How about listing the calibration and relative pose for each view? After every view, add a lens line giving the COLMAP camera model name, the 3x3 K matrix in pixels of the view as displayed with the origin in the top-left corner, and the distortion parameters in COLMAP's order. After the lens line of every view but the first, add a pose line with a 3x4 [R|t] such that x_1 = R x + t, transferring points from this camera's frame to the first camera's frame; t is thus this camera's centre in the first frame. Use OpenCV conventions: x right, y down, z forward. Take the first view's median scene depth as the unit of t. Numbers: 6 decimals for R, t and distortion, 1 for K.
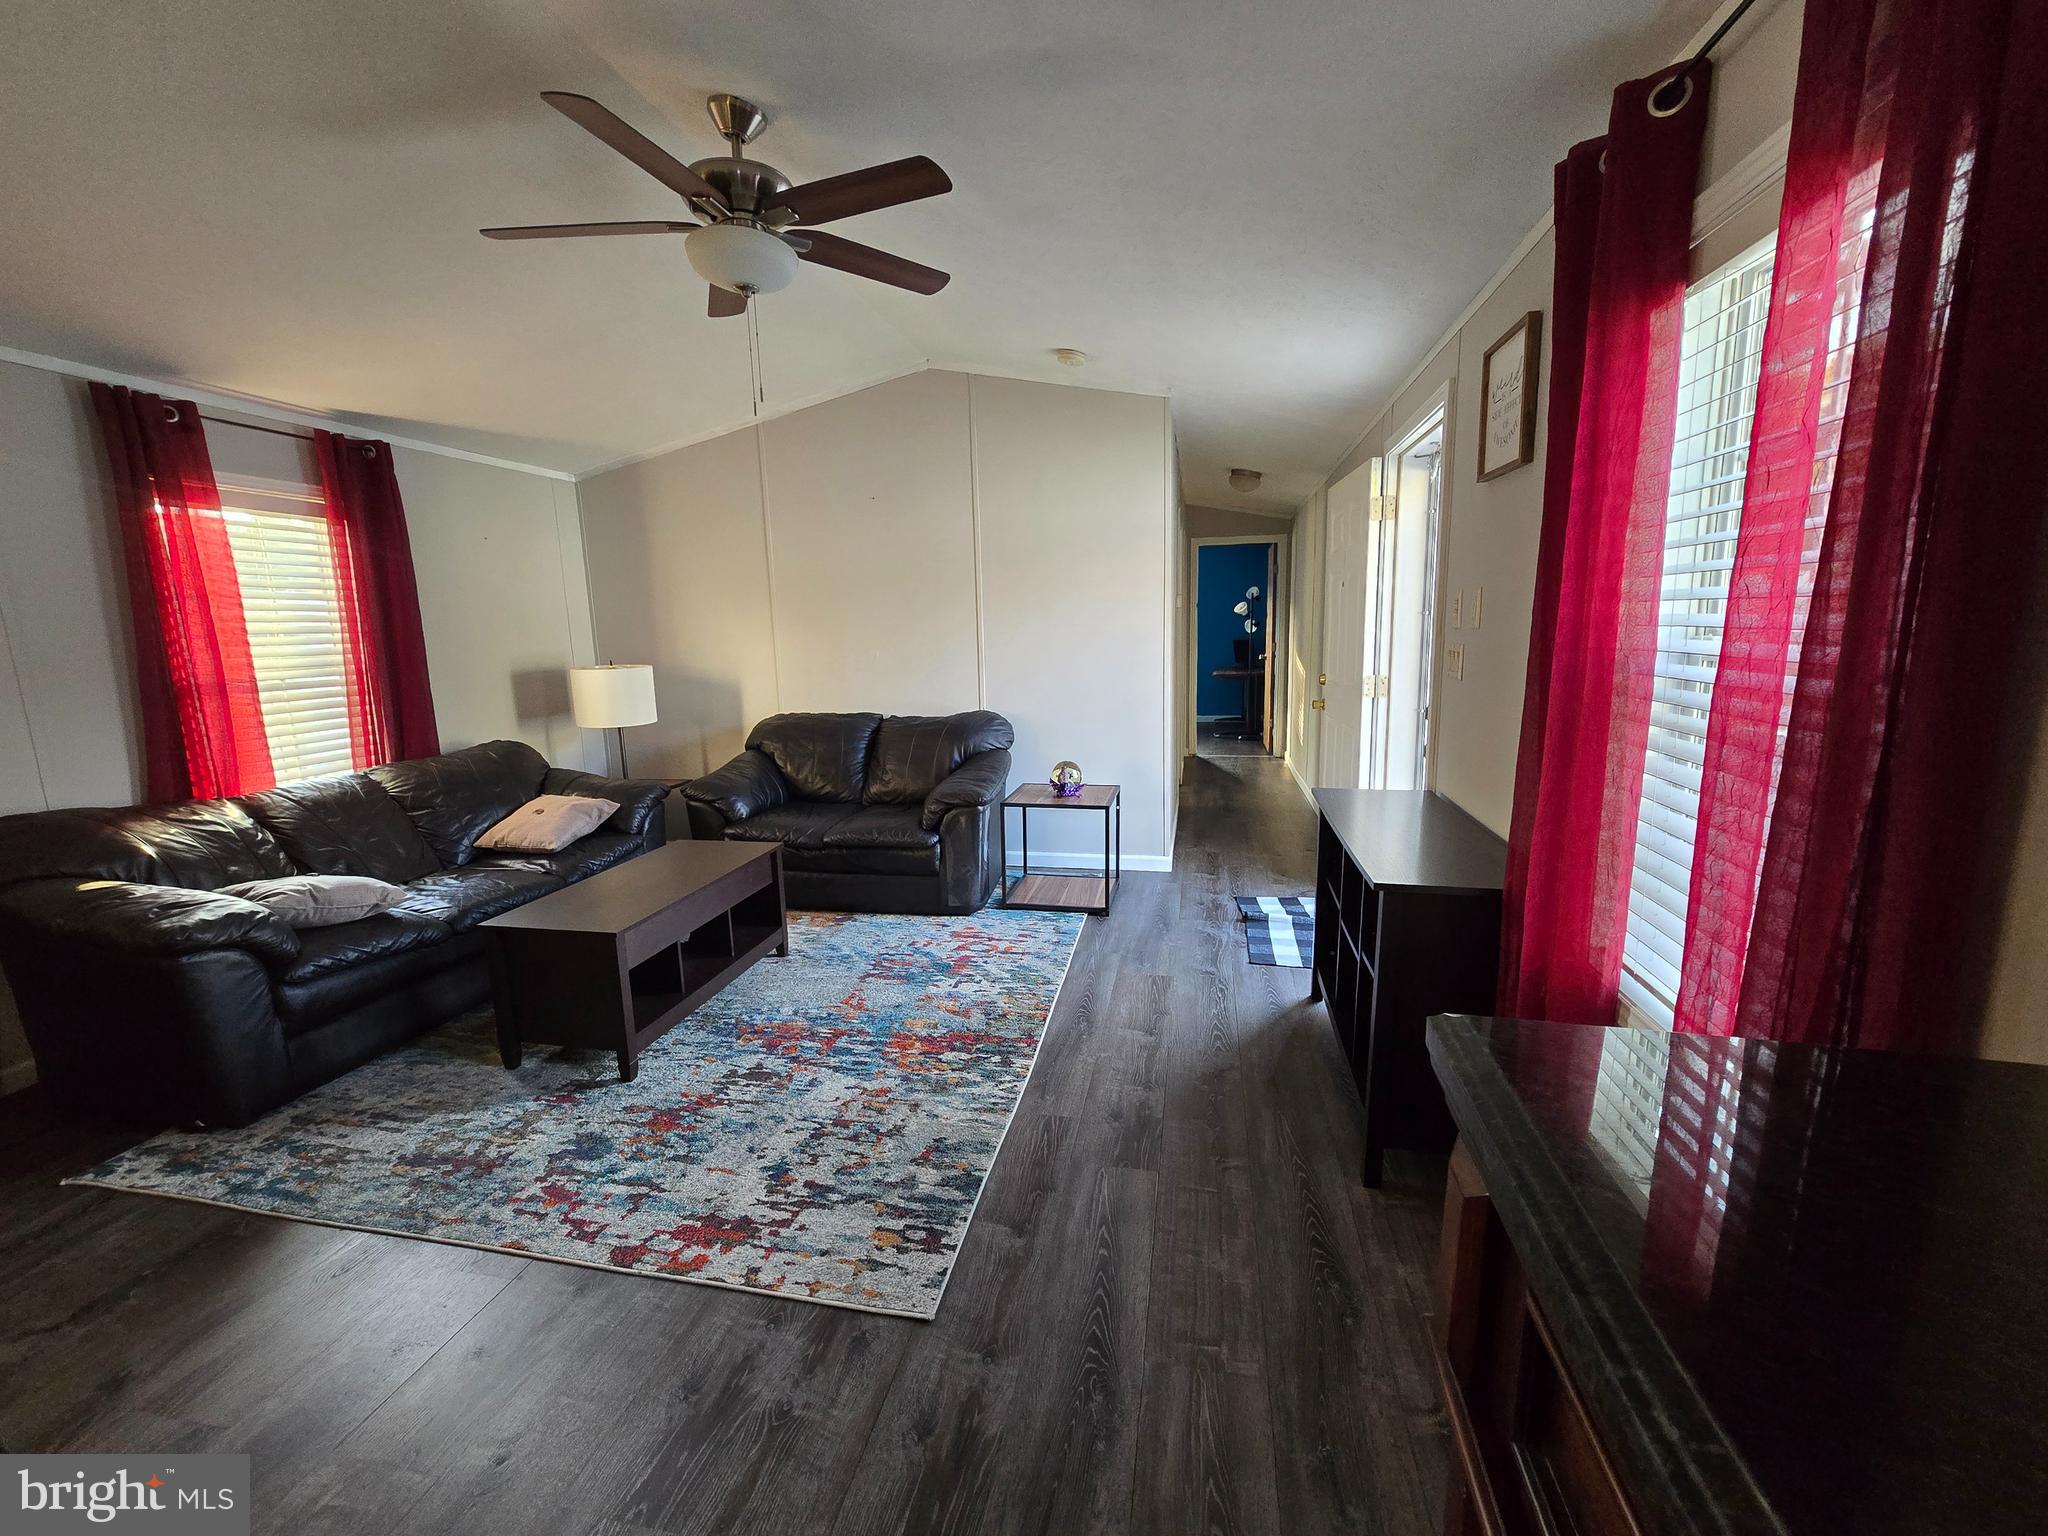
lens RADIAL K [[841.8, 0, 1028.4], [0, 841.8, 775.2], [0, 0, 1]] dist [-0.001913, -0.000073]
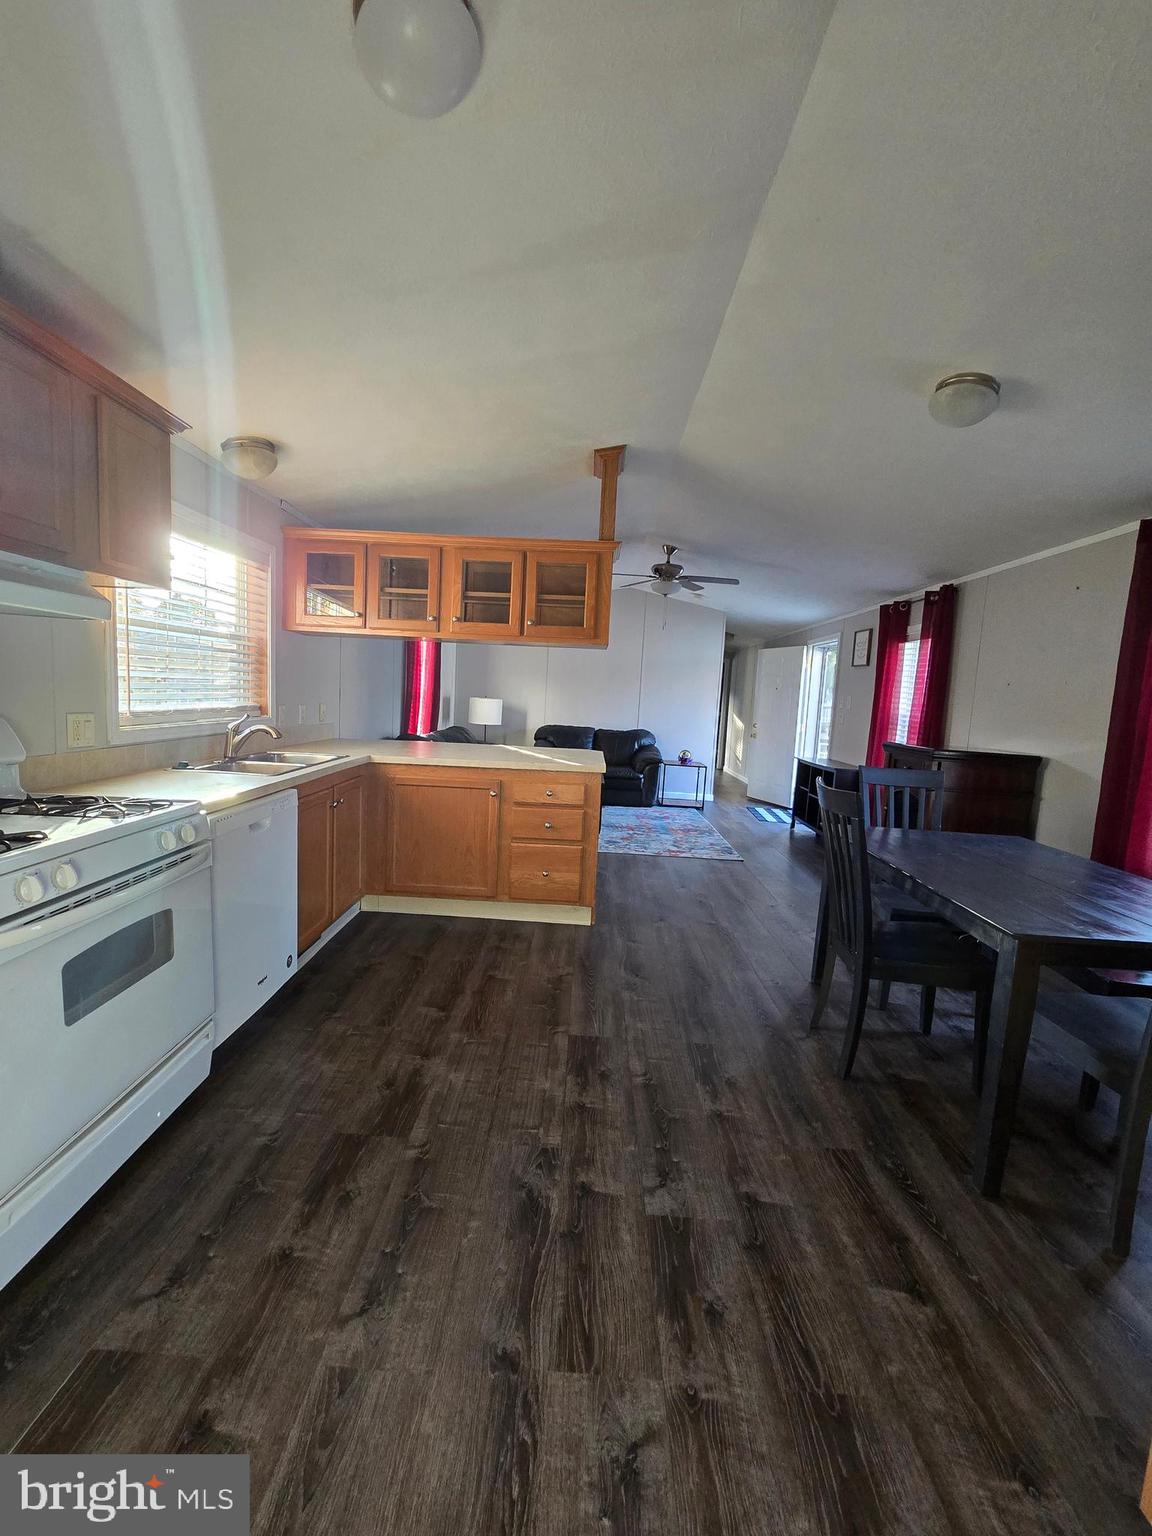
lens RADIAL K [[631.3, 0, 572.5], [0, 631.3, 762.1], [0, 0, 1]] dist [-0.001913, -0.000073]
pose [[0.980068, 0.054986, 0.190901, -0.613403], [-0.044959, 0.997392, -0.056469, 0.133644], [-0.193508, 0.046761, 0.979984, -0.754568]]
